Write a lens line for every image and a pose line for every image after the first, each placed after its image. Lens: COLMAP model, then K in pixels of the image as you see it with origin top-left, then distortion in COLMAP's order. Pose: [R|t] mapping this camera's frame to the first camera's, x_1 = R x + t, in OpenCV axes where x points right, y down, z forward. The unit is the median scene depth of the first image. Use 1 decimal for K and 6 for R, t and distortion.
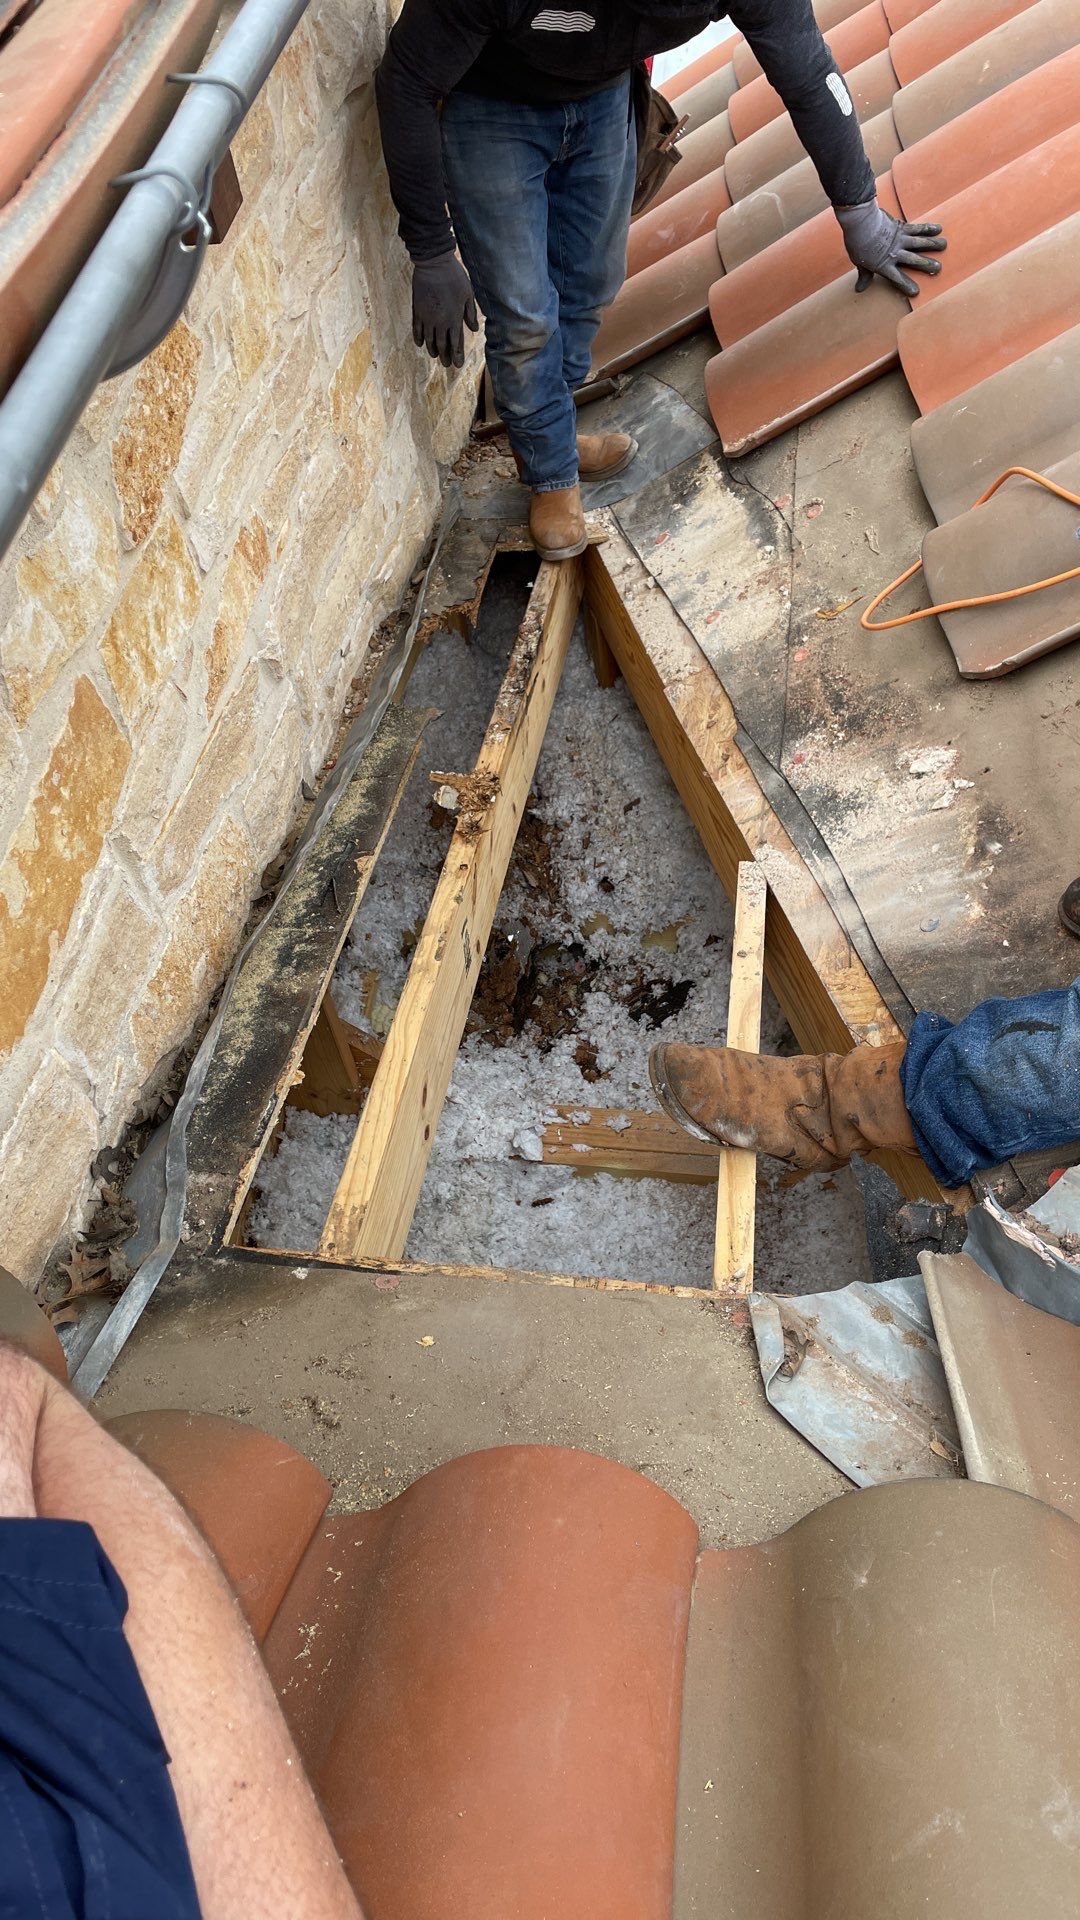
lens RADIAL K [[1447.0, 0, 549.7], [0, 1447.0, 952.7], [0, 0, 1]] dist [0.092317, -0.122432]
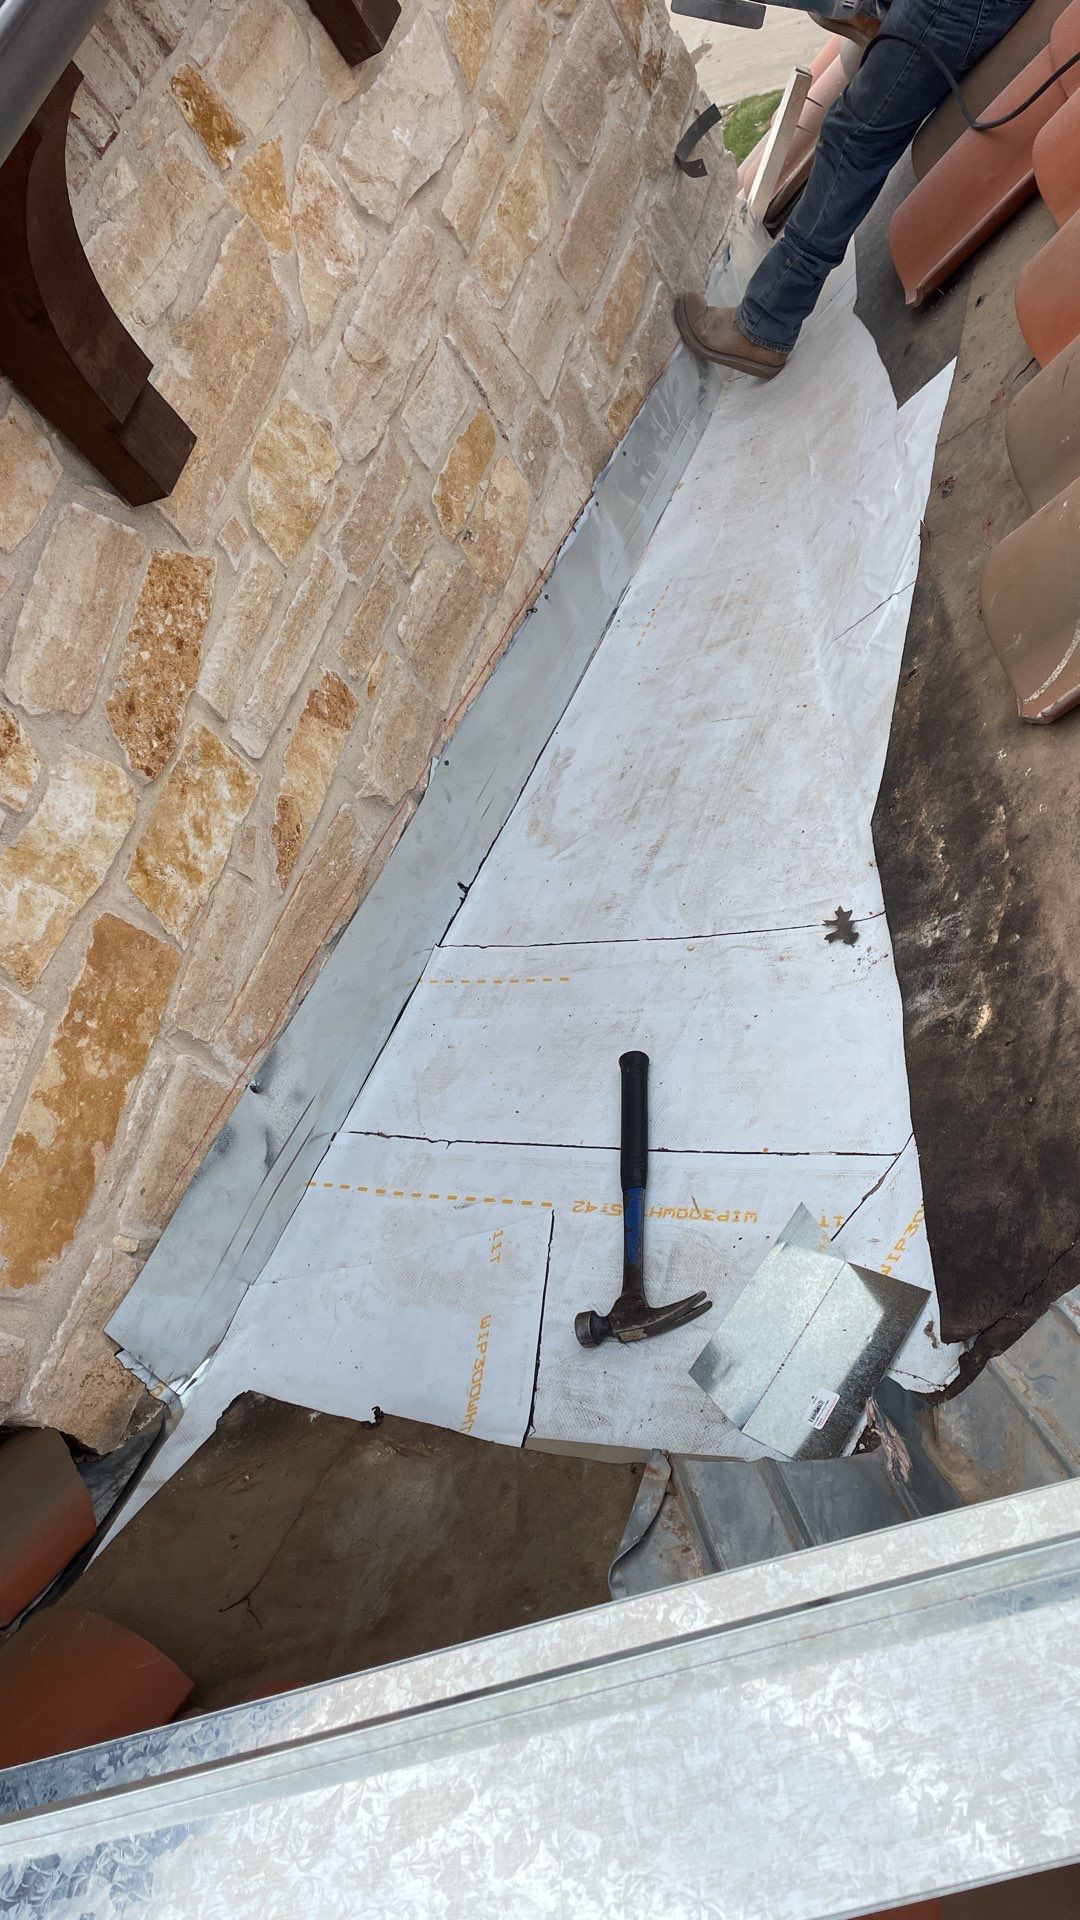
lens RADIAL K [[1447.0, 0, 539.4], [0, 1447.0, 949.0], [0, 0, 1]] dist [0.092317, -0.122432]
pose [[0.905404, -0.096982, -0.413326, 0.431442], [0.137236, 0.988149, 0.068764, -0.177114], [0.401759, -0.118983, 0.907983, 0.071570]]
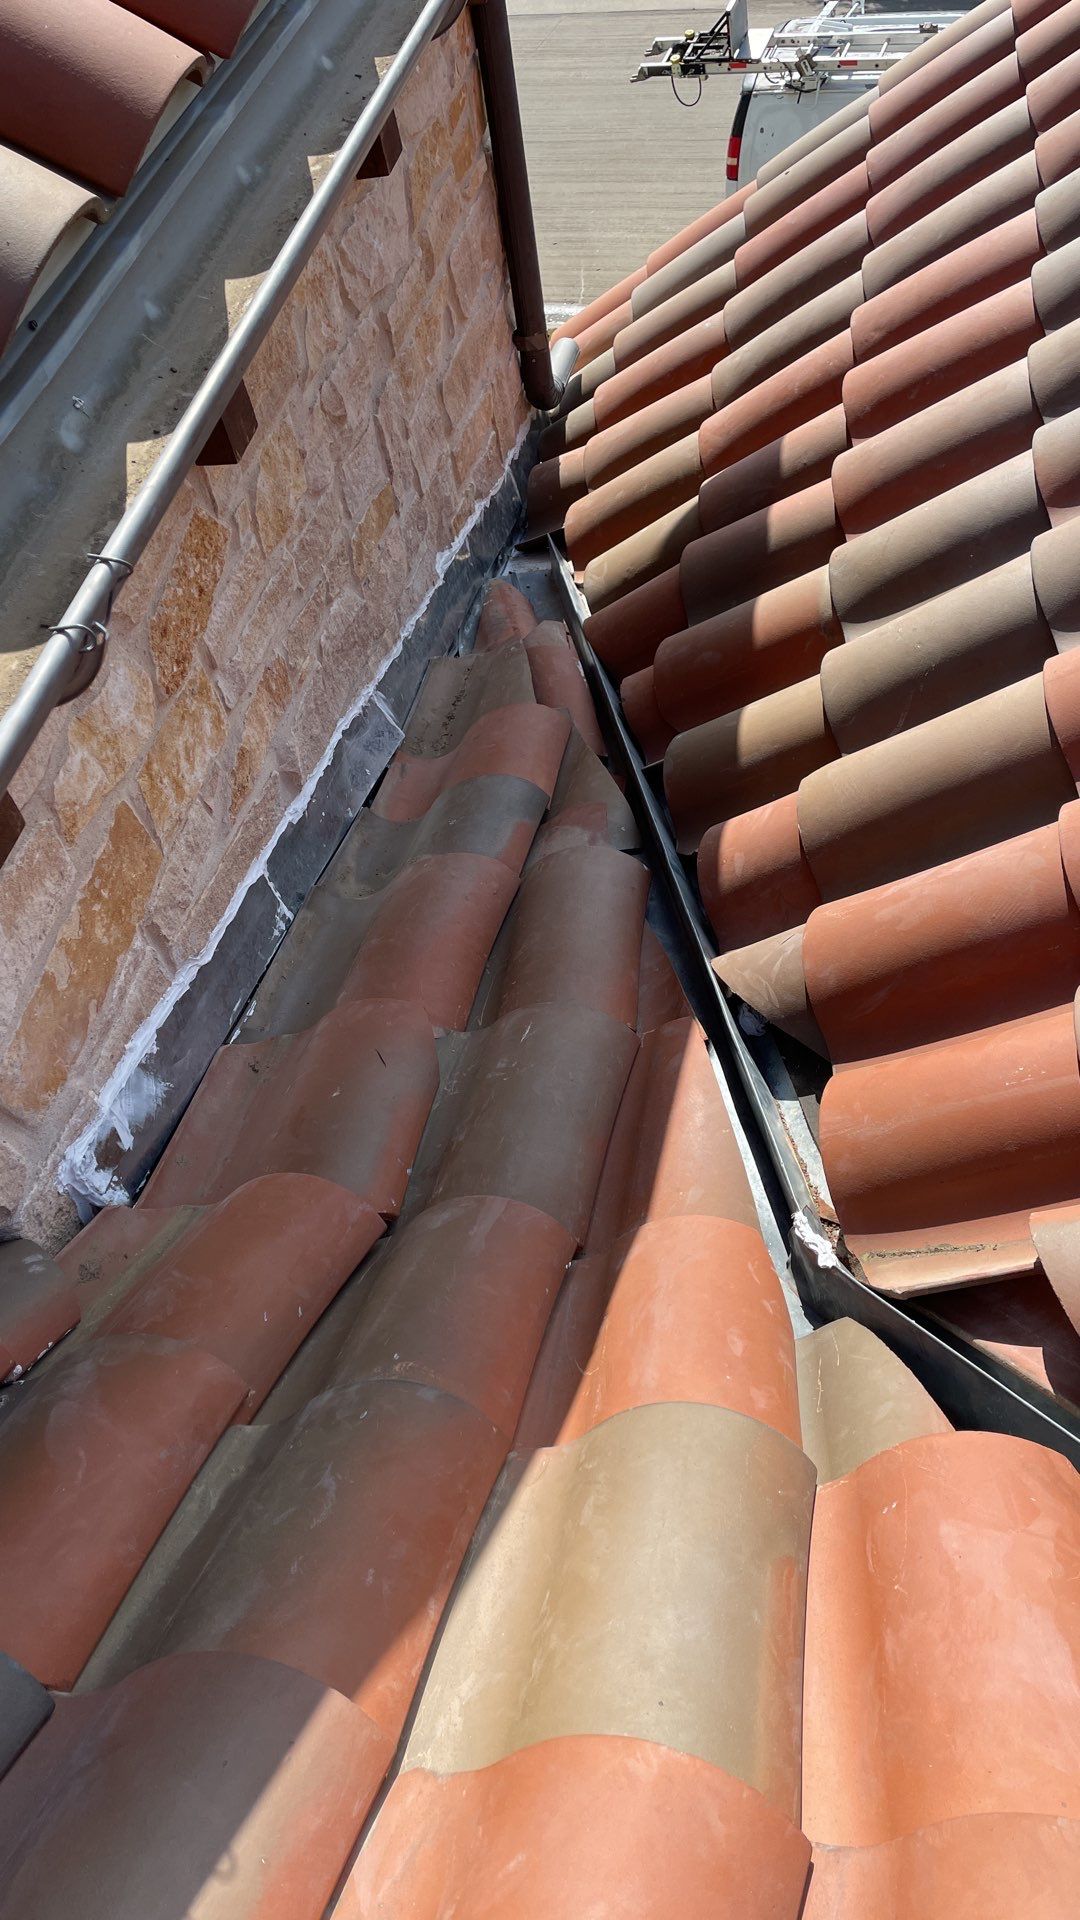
lens RADIAL K [[1447.0, 0, 540.7], [0, 1447.0, 951.3], [0, 0, 1]] dist [0.092317, -0.122432]
pose [[0.996654, 0.008030, -0.081345, 0.141935], [-0.010553, 0.999475, -0.030634, -0.019579], [0.081056, 0.031390, 0.996215, -0.229094]]
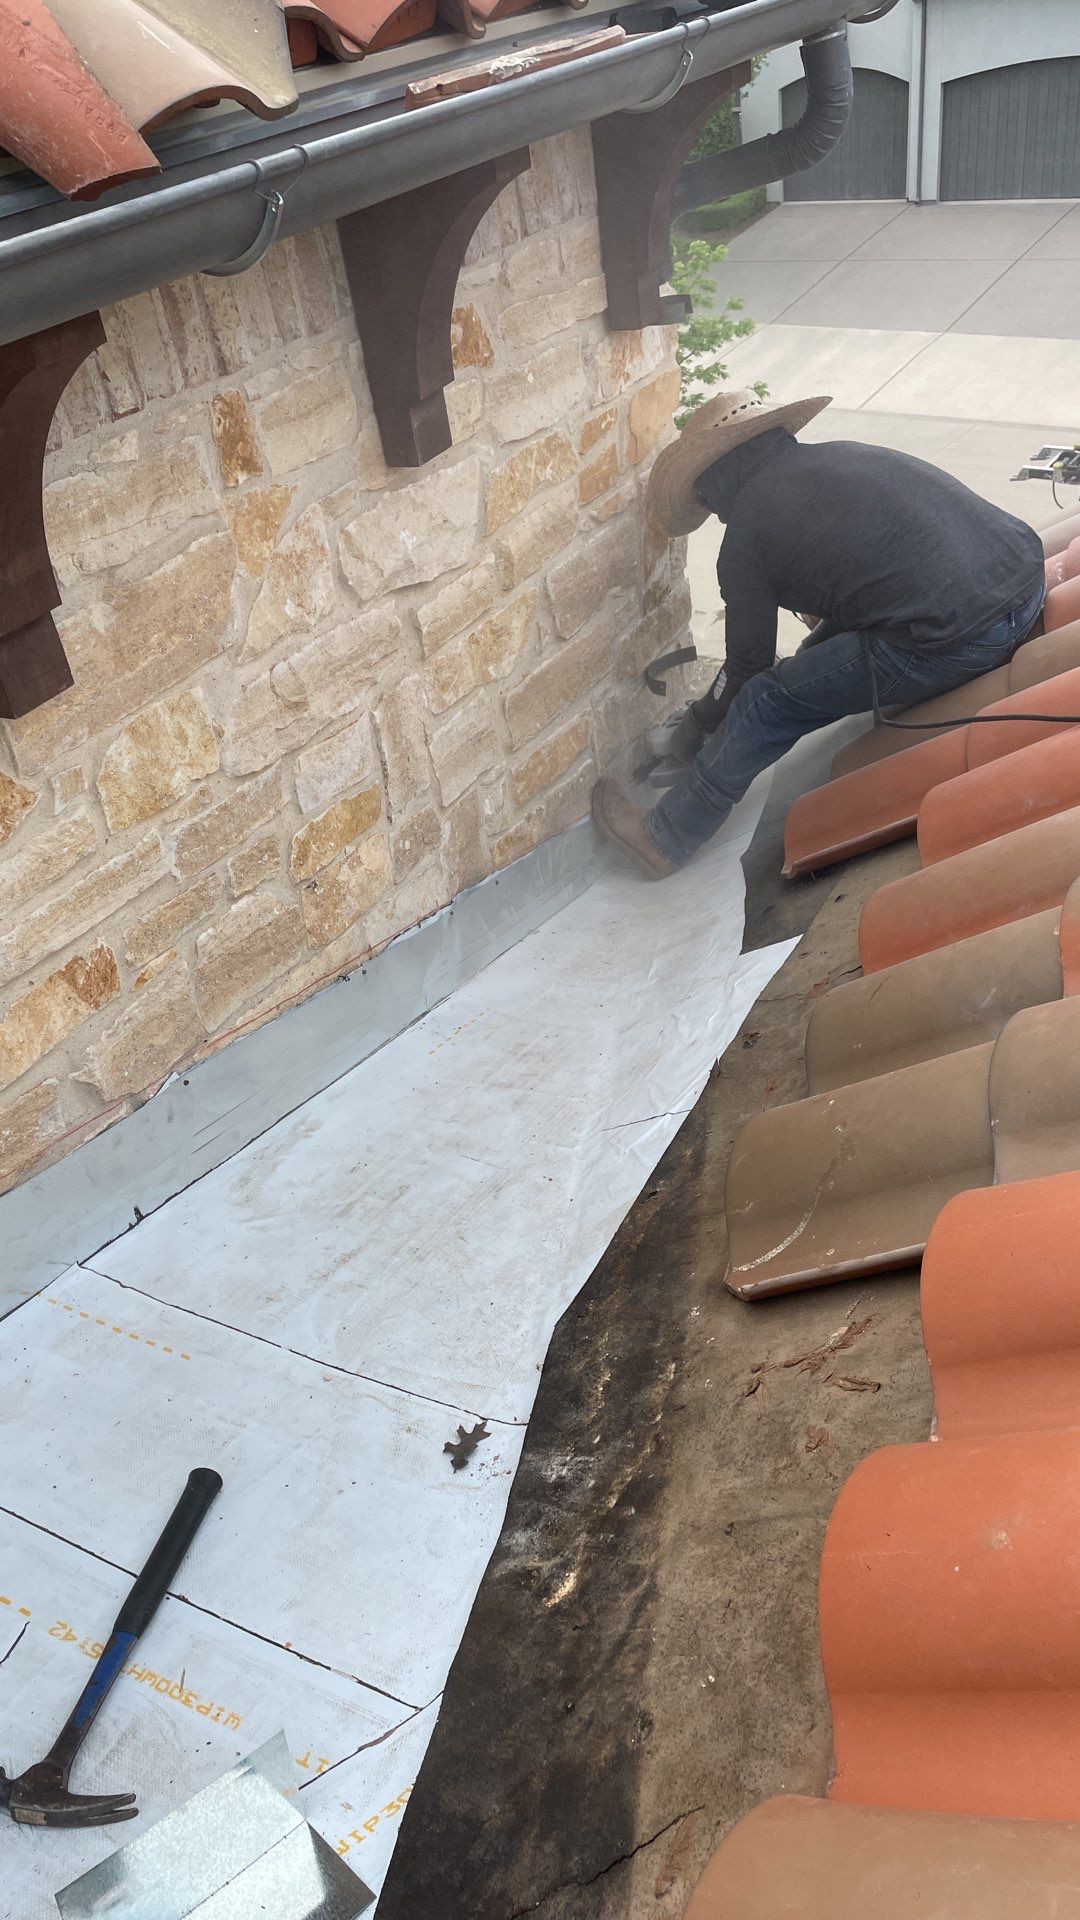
lens RADIAL K [[1447.0, 0, 551.5], [0, 1447.0, 948.8], [0, 0, 1]] dist [0.092317, -0.122432]
pose [[0.934350, 0.195191, -0.298144, 0.470954], [-0.262738, 0.942551, -0.206316, -0.200230], [0.240745, 0.271105, 0.931957, 0.142200]]
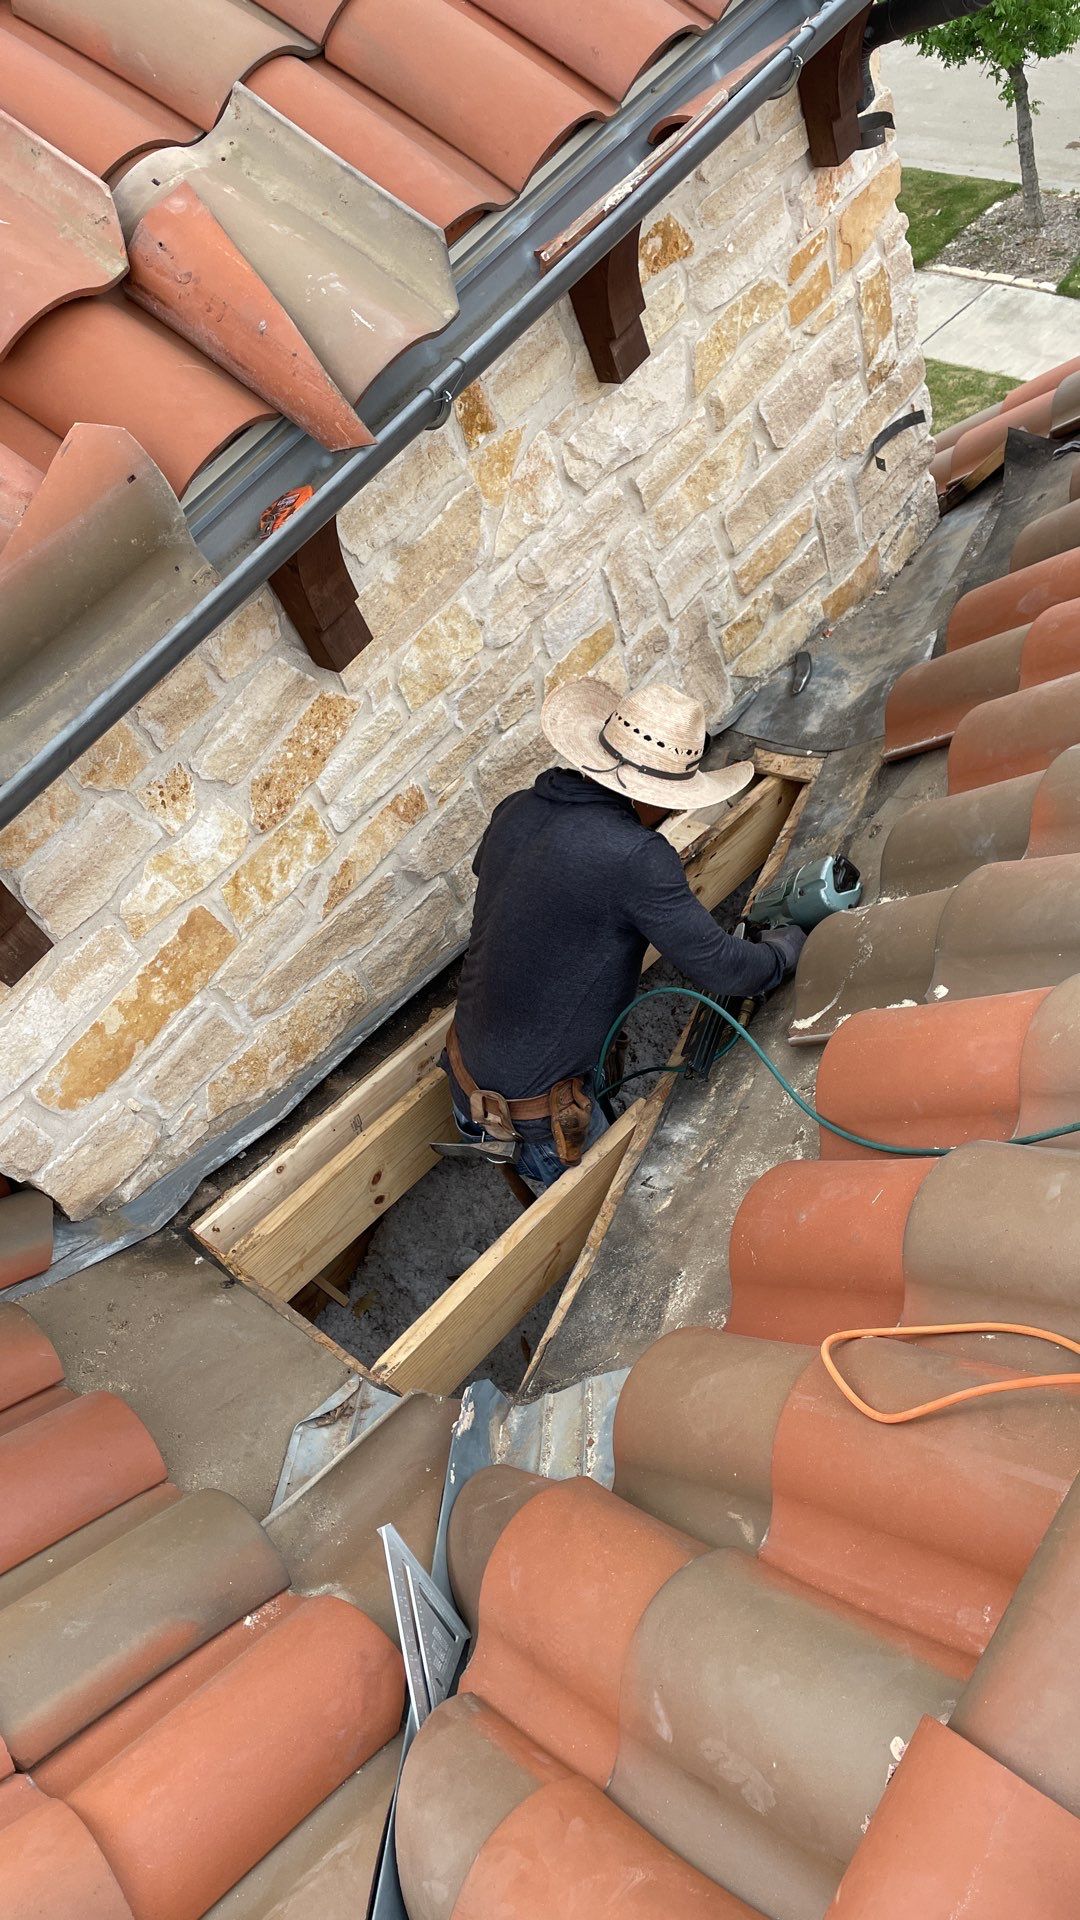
lens RADIAL K [[1440.6, 0, 545.2], [0, 1440.6, 955.6], [0, 0, 1]] dist [0.074292, -0.062325]
pose [[0.829020, 0.295494, -0.474773, 0.822717], [-0.253525, 0.955328, 0.151896, -0.465731], [0.498448, -0.005558, 0.866902, -0.309734]]
